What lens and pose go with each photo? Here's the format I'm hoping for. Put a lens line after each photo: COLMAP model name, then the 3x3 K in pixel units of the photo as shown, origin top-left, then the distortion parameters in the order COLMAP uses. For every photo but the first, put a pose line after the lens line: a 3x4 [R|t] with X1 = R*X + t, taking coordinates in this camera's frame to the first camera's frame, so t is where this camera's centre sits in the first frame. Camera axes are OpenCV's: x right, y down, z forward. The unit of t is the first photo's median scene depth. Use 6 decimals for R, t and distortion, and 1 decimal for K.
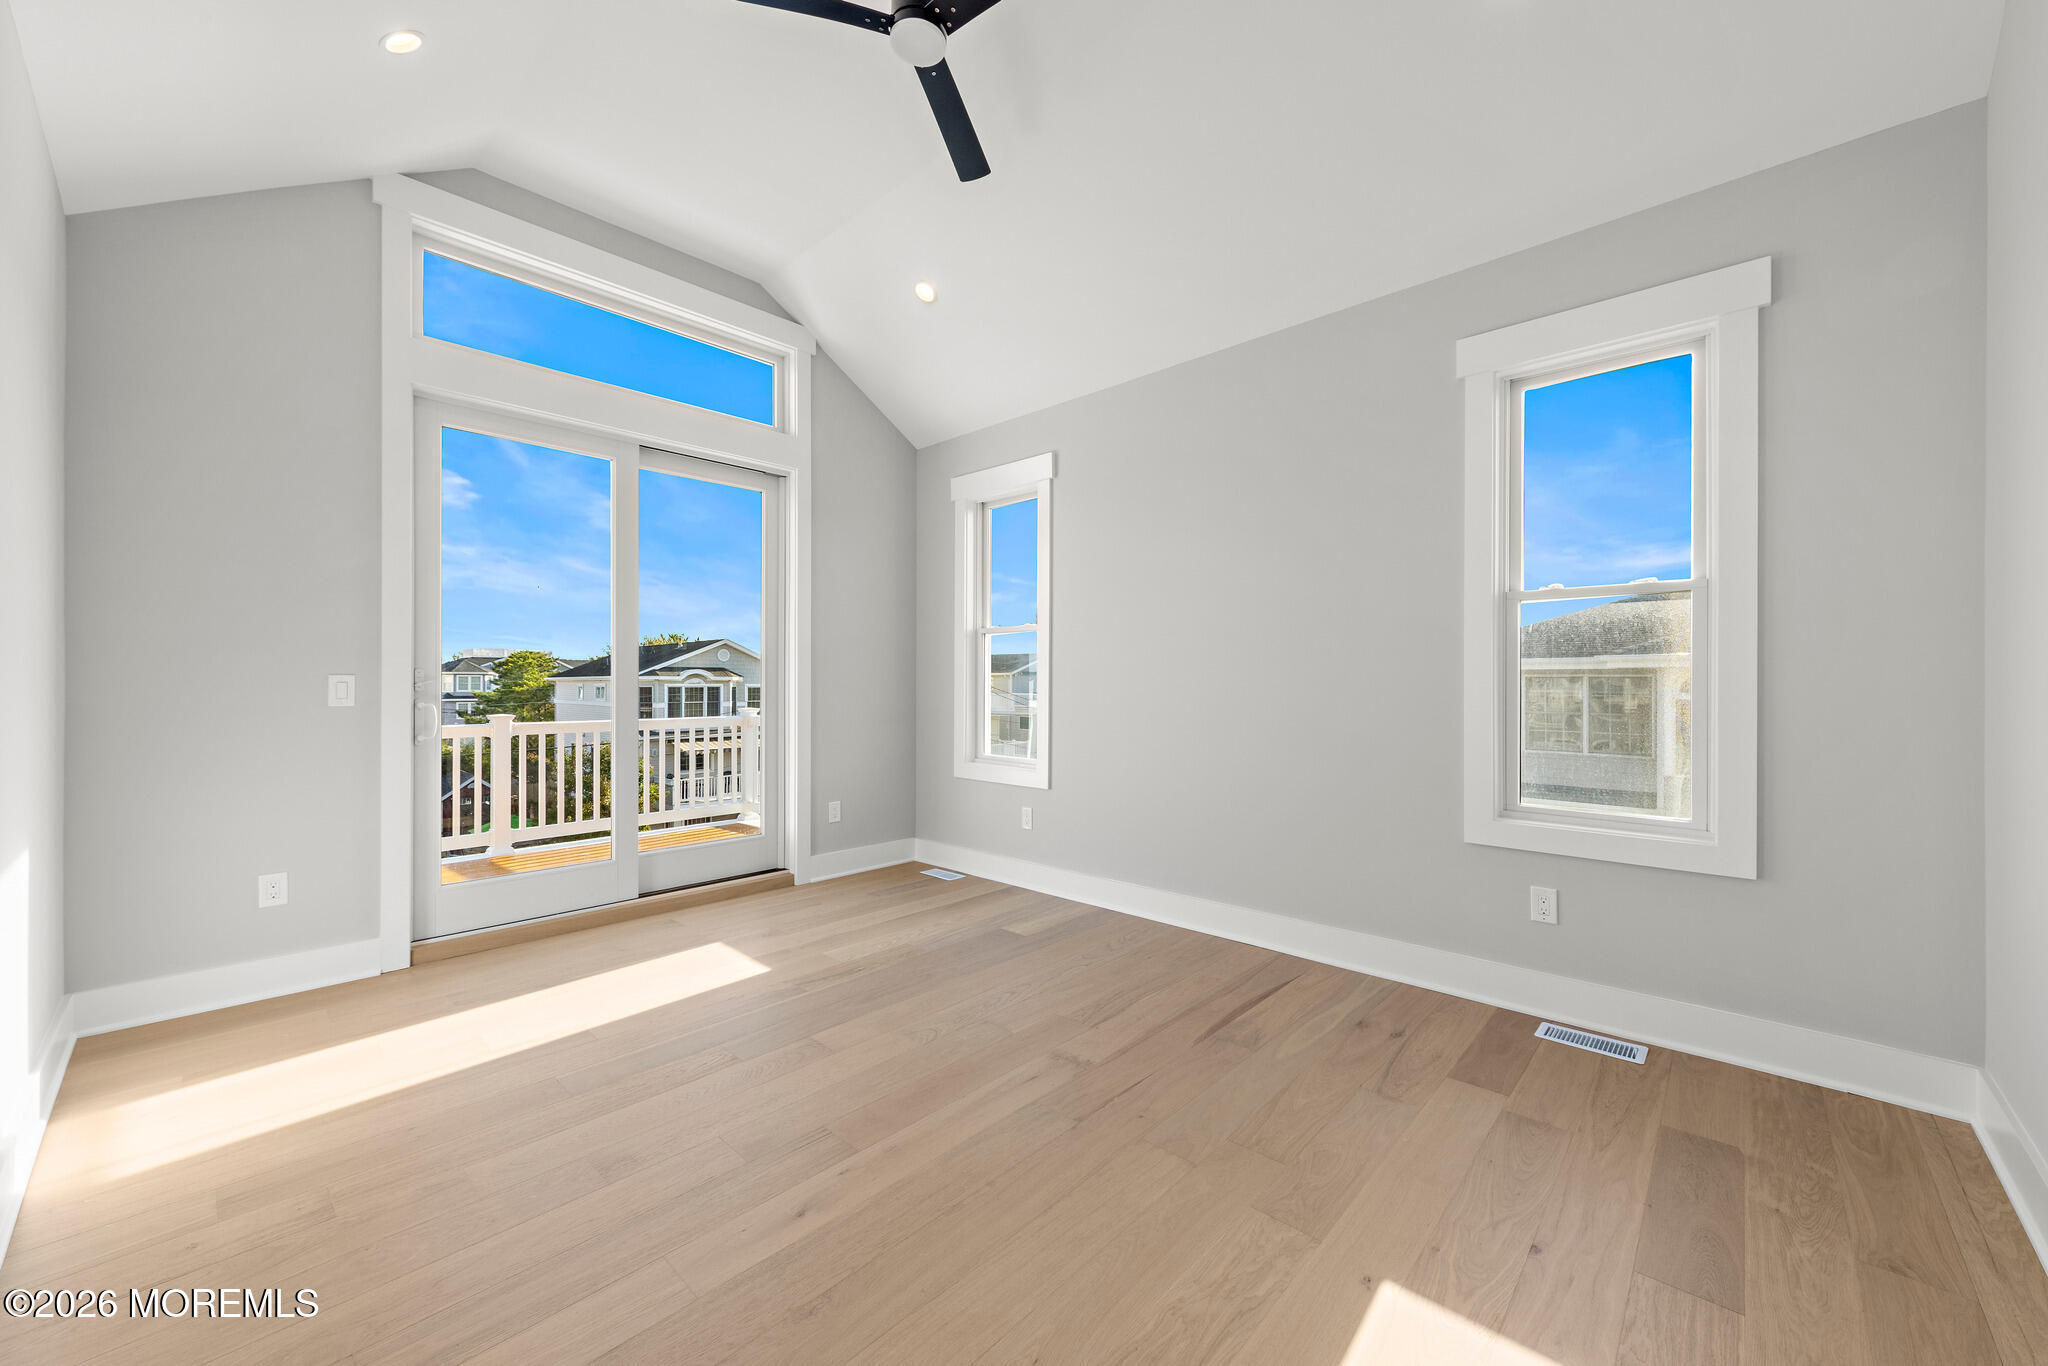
lens RADIAL K [[796.4, 0, 1024.3], [0, 796.4, 683.9], [0, 0, 1]] dist [0.002370, 0.000303]
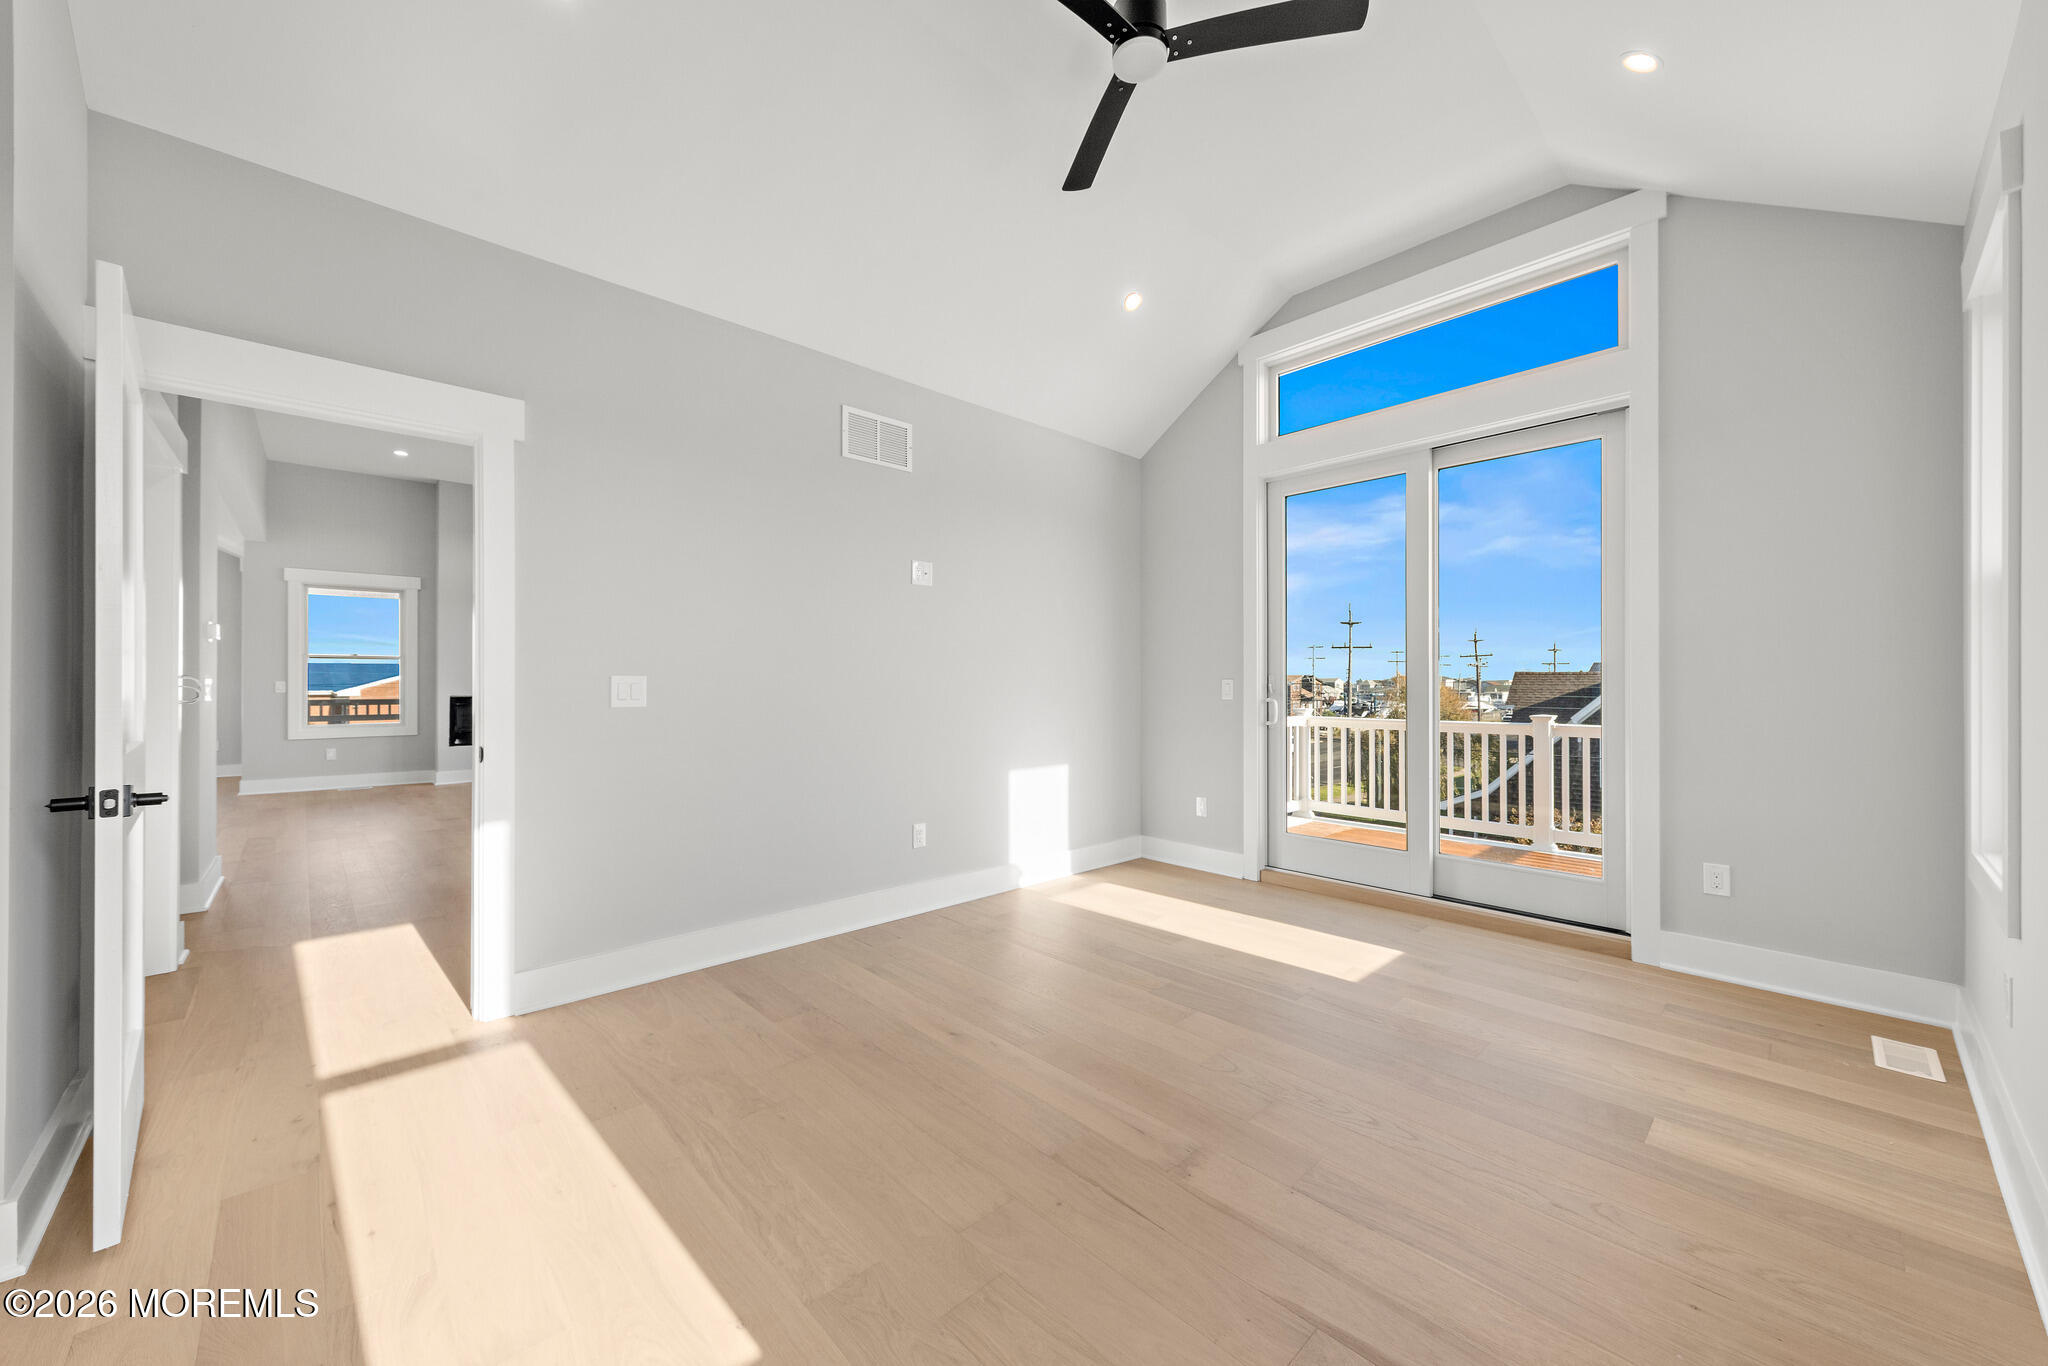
lens RADIAL K [[756.8, 0, 1020.9], [0, 756.8, 683.0], [0, 0, 1]] dist [0.001650, -0.000007]
pose [[-0.081955, -0.000676, -0.996636, 0.538958], [-0.002144, 0.999998, -0.000502, -0.001363], [0.996634, 0.002096, -0.081957, 0.586589]]
